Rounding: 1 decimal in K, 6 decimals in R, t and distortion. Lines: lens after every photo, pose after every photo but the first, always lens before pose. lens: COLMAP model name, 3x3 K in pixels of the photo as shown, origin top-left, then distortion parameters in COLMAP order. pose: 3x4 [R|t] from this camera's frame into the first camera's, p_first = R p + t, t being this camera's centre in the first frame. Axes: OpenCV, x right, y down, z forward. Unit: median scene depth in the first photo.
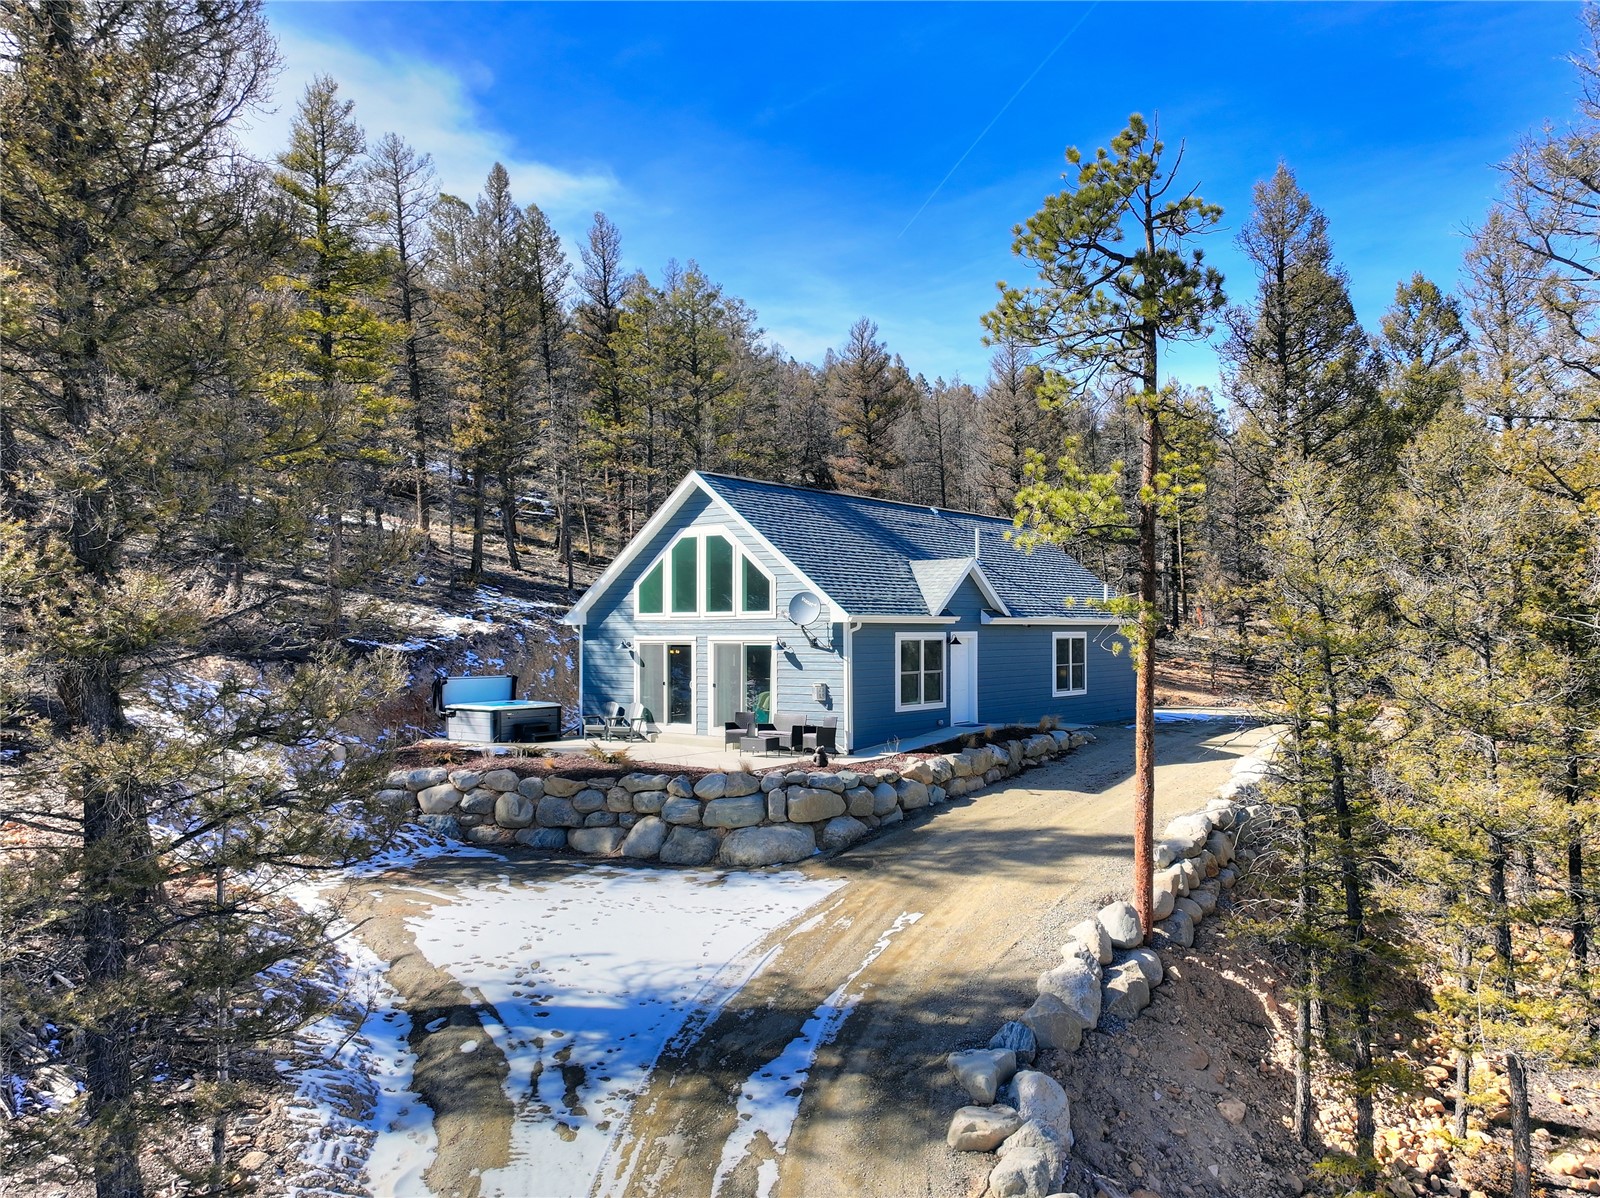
lens RADIAL K [[1123.8, 0, 803.1], [0, 1123.8, 625.1], [0, 0, 1]] dist [0.001163, 0.000317]
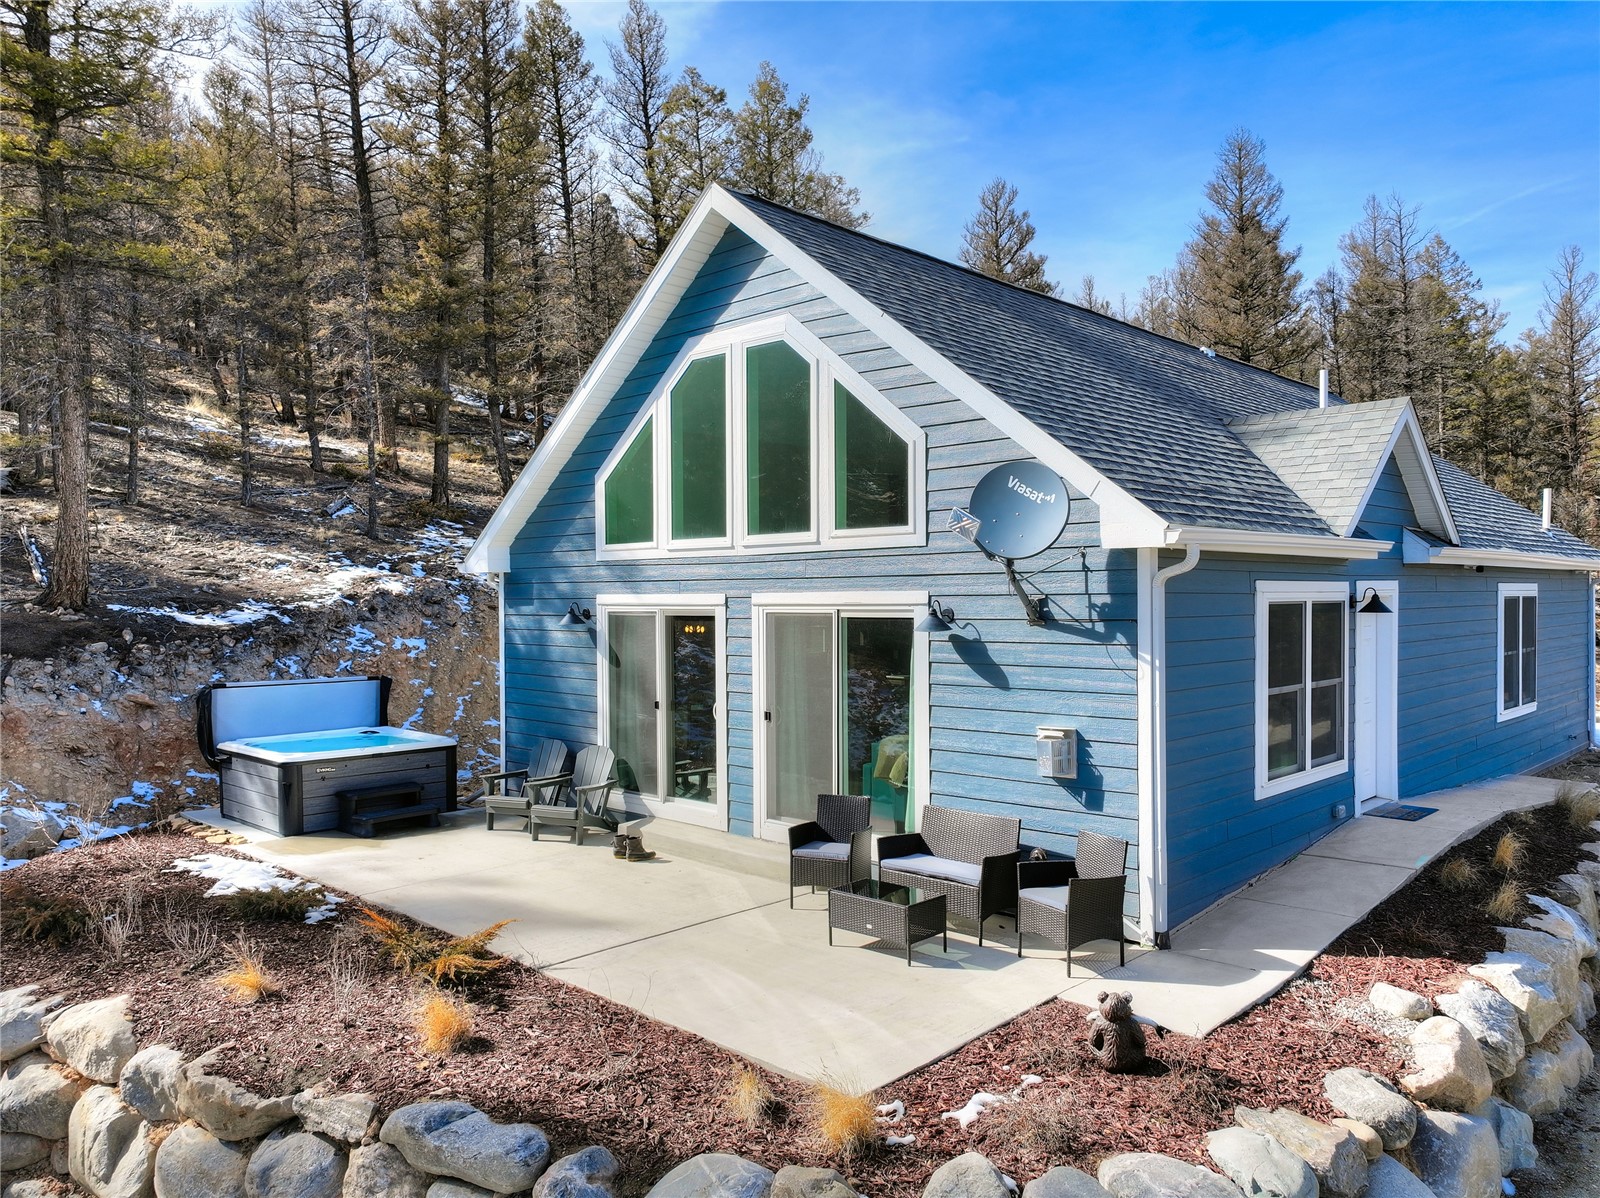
lens RADIAL K [[1123.8, 0, 803.1], [0, 1123.8, 625.1], [0, 0, 1]] dist [0.001163, 0.000317]
pose [[0.995972, -0.002704, -0.089628, -0.029453], [0.005717, 0.999427, 0.033373, 0.007255], [0.089486, -0.033751, 0.995416, 0.585758]]
